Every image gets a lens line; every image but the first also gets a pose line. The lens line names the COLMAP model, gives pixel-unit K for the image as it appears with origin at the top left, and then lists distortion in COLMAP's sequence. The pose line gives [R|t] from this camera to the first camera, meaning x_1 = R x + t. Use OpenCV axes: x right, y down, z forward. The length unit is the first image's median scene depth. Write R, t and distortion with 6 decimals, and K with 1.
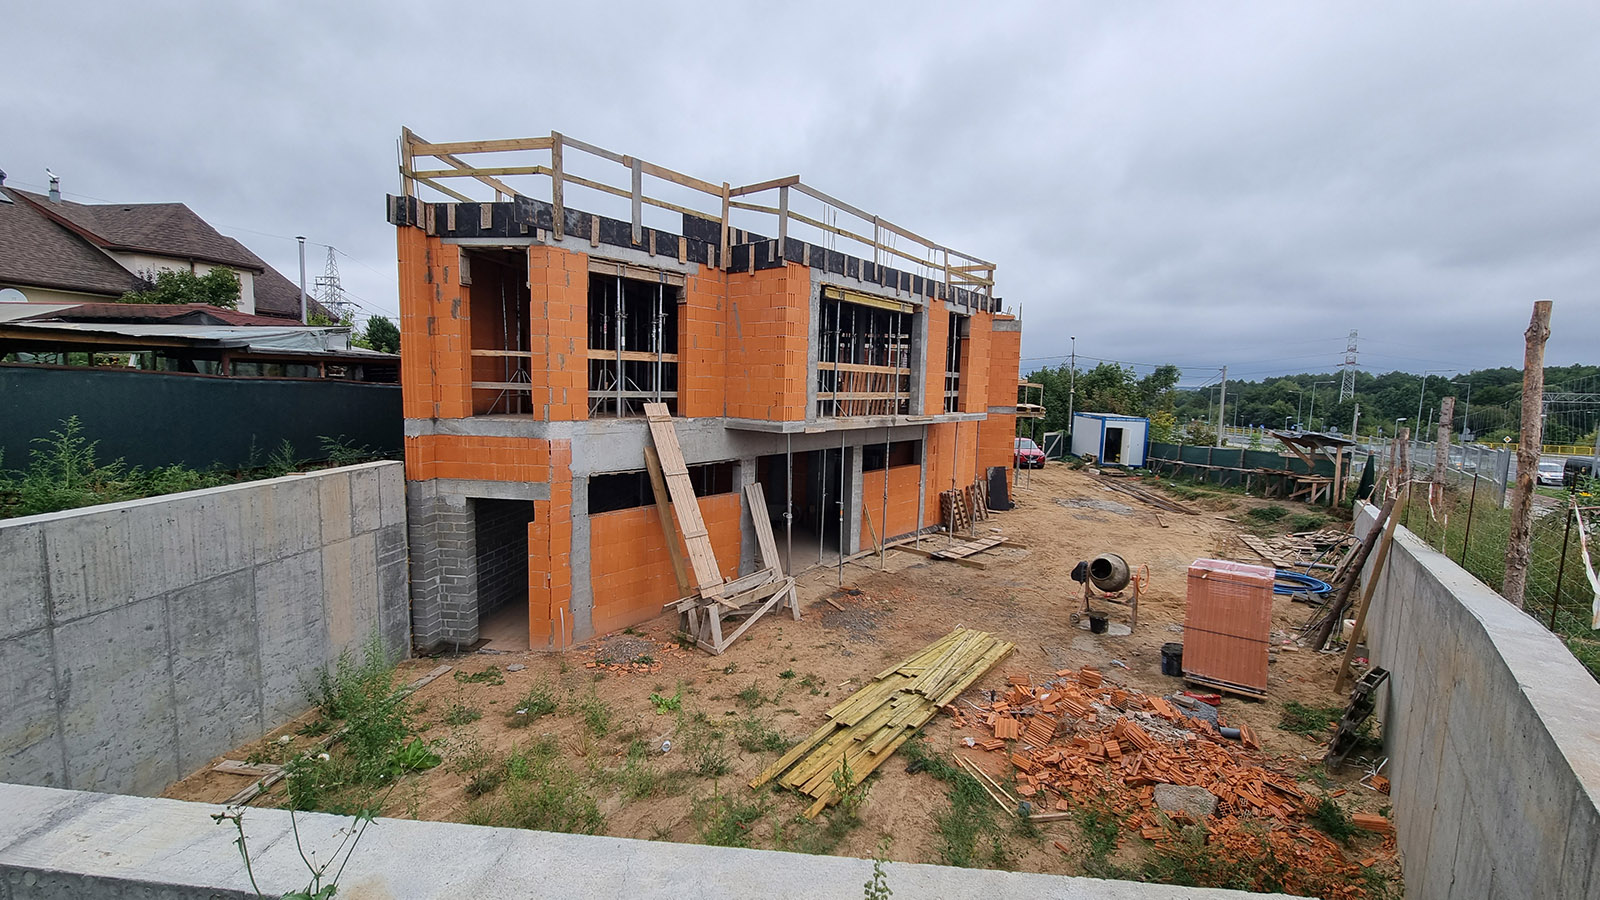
lens RADIAL K [[649.7, 0, 809.4], [0, 649.7, 448.1], [0, 0, 1]] dist [-0.007000, 0.000675]
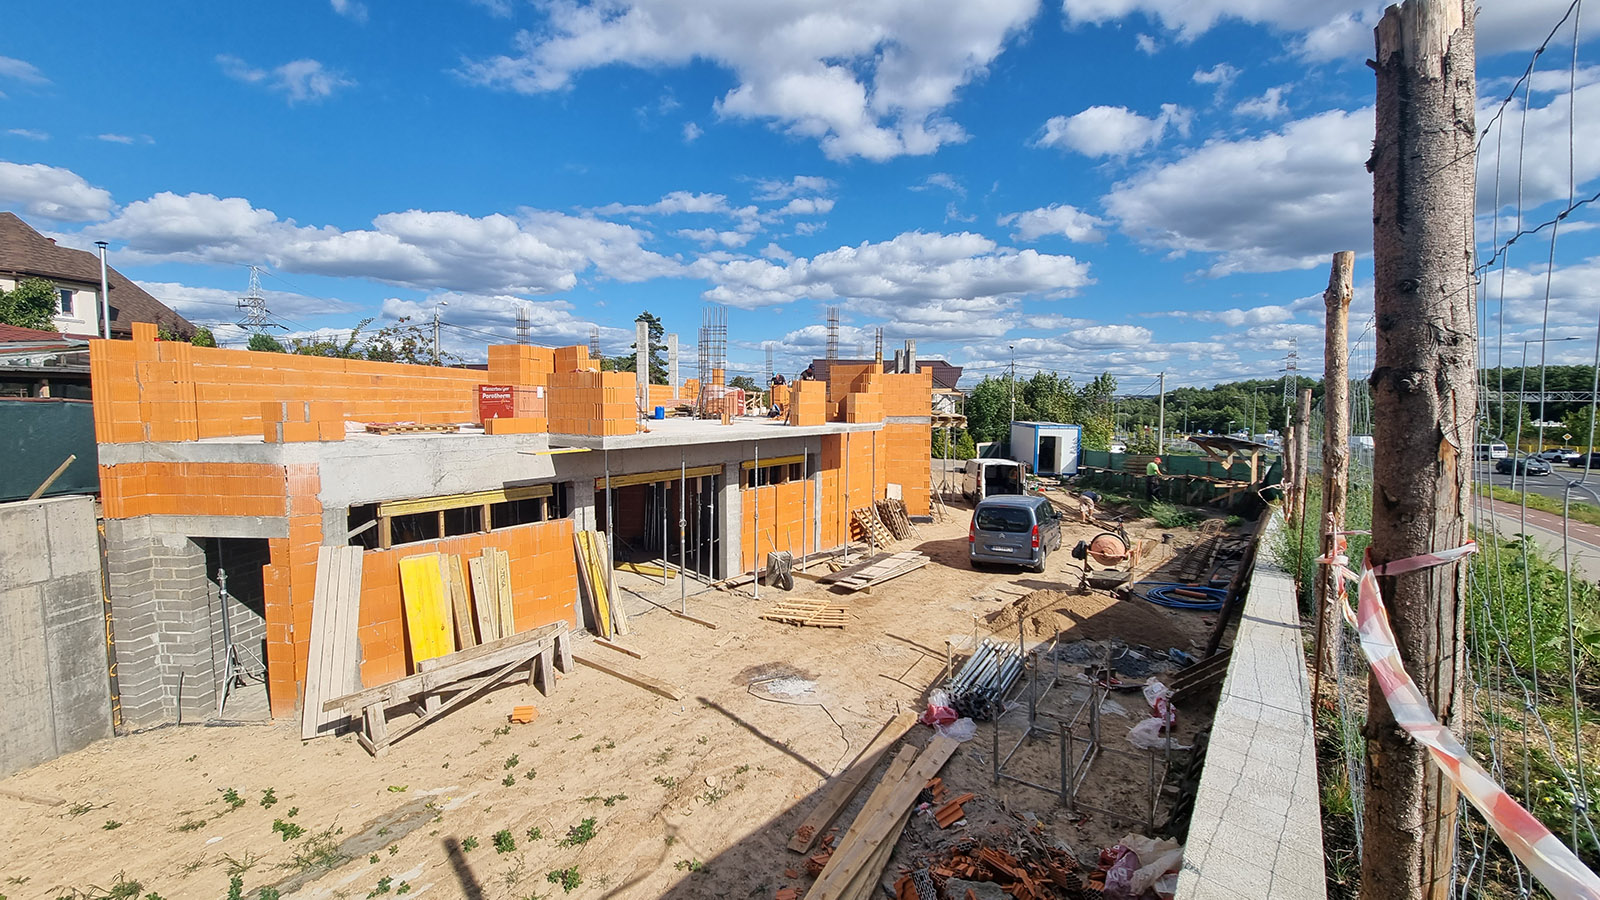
lens RADIAL K [[649.7, 0, 816.4], [0, 649.7, 446.1], [0, 0, 1]] dist [-0.007000, 0.000675]
pose [[0.998266, -0.025373, 0.053119, 0.112744], [0.026823, 0.999282, -0.026762, 0.001565], [-0.052402, 0.028140, 0.998230, 0.062164]]
